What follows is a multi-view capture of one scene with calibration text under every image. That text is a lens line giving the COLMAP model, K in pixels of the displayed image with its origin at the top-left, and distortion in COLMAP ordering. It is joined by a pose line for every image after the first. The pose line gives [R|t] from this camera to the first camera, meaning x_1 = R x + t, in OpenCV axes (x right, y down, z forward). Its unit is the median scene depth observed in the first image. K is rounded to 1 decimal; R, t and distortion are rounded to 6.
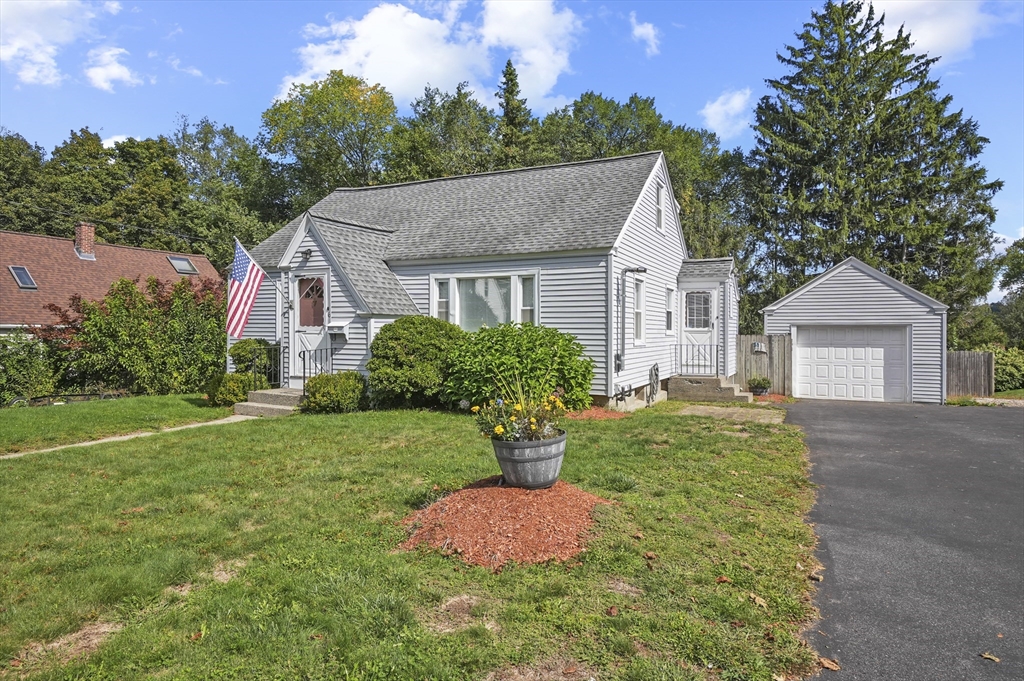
lens RADIAL K [[611.9, 0, 511.7], [0, 611.9, 316.4], [0, 0, 1]] dist [0.000235, 0.000556]
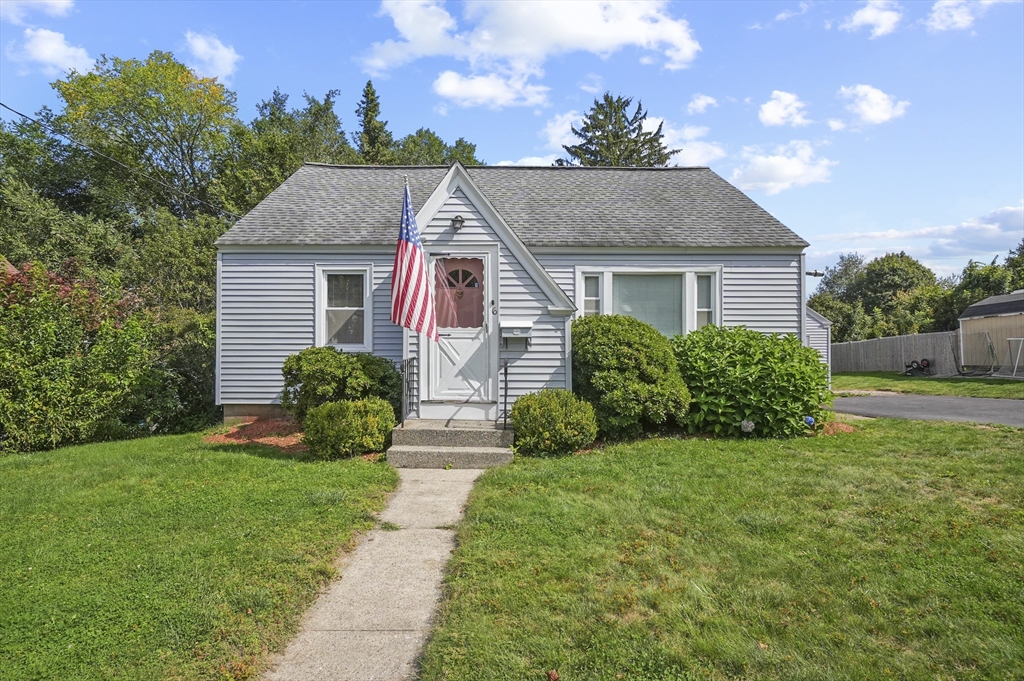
lens RADIAL K [[502.4, 0, 508.7], [0, 502.4, 328.6], [0, 0, 1]] dist [0.000581, 0.000182]
pose [[0.900357, 0.014720, 0.434903, -0.524698], [-0.010244, 0.999868, -0.012633, 0.024136], [-0.435032, 0.006919, 0.900388, 0.462126]]
